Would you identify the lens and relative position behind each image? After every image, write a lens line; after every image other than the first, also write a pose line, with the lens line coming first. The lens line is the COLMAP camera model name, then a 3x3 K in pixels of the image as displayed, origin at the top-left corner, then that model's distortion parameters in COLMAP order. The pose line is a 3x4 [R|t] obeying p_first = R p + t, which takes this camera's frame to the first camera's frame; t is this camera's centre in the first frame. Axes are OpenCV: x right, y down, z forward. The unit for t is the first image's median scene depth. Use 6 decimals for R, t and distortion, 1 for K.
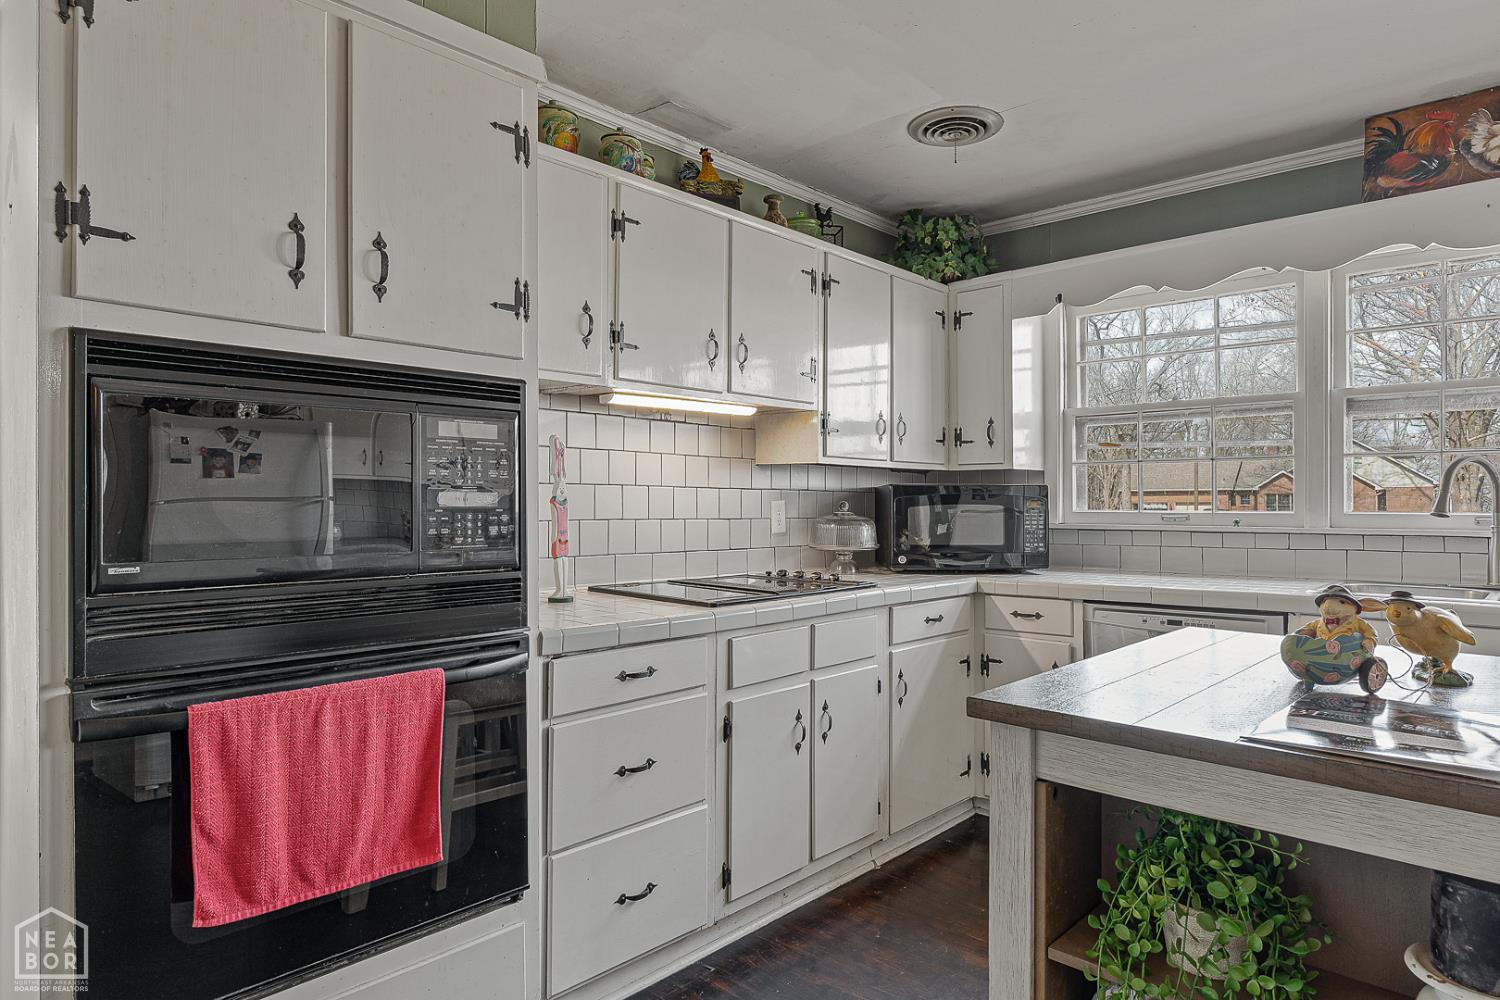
lens RADIAL K [[878.9, 0, 758.8], [0, 878.9, 485.4], [0, 0, 1]] dist [-0.000866, -0.001977]
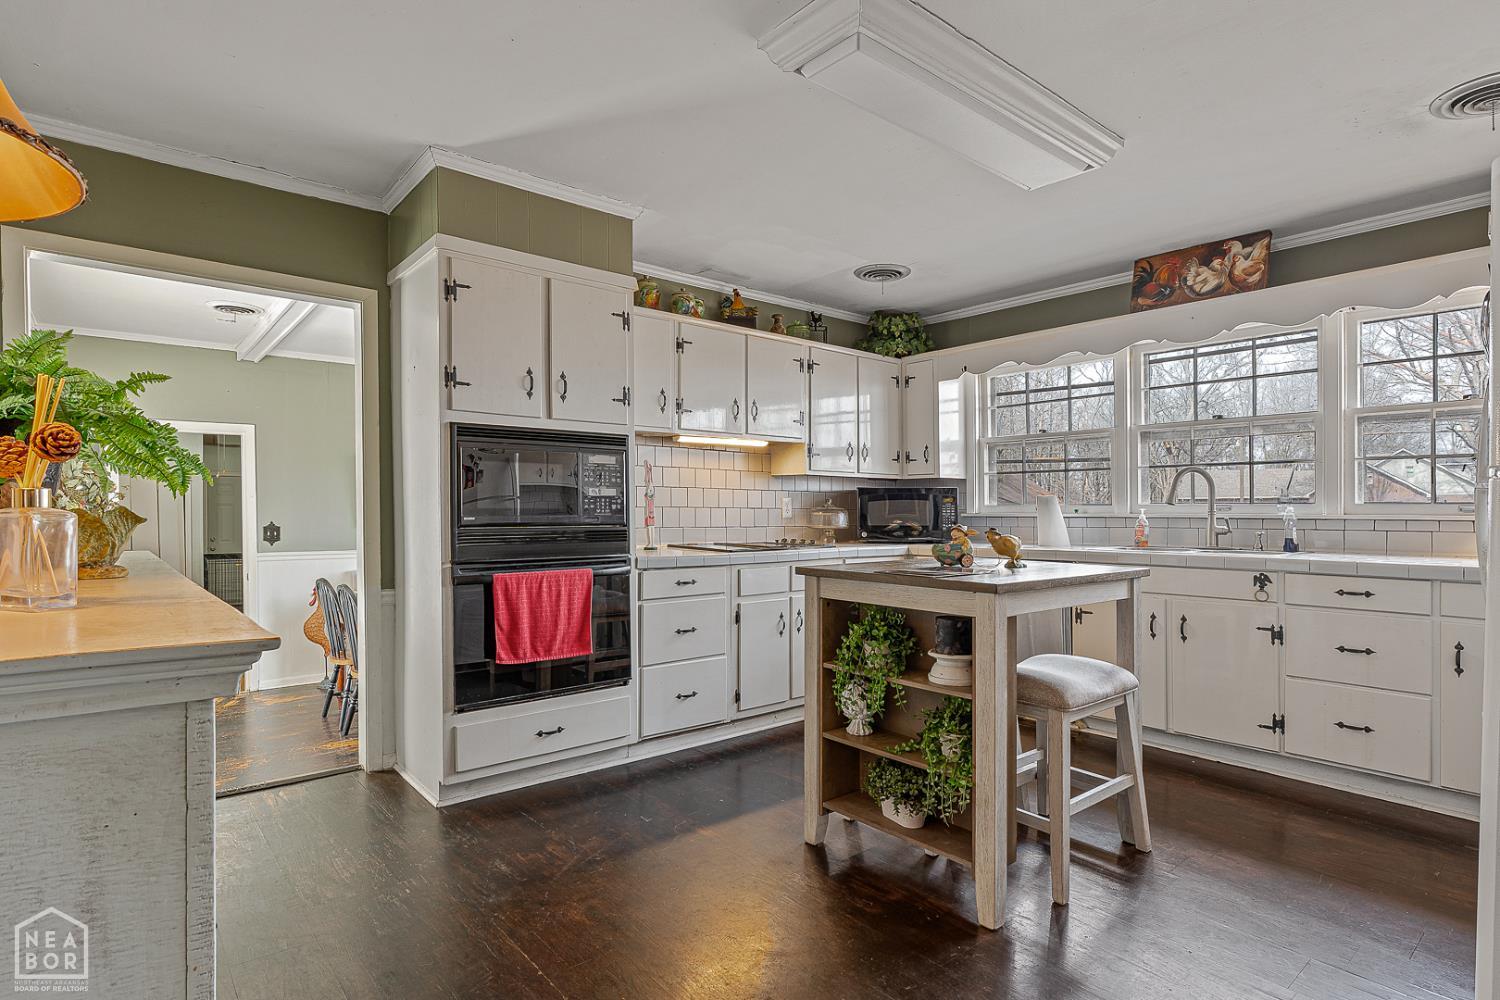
lens RADIAL K [[773.4, 0, 755.4], [0, 773.4, 513.2], [0, 0, 1]] dist [-0.011640, 0.000138]
pose [[0.992598, 0.000378, -0.121445, 0.189346], [0.002394, 0.999740, 0.022678, 0.018207], [0.121422, -0.022800, 0.992339, -0.581589]]
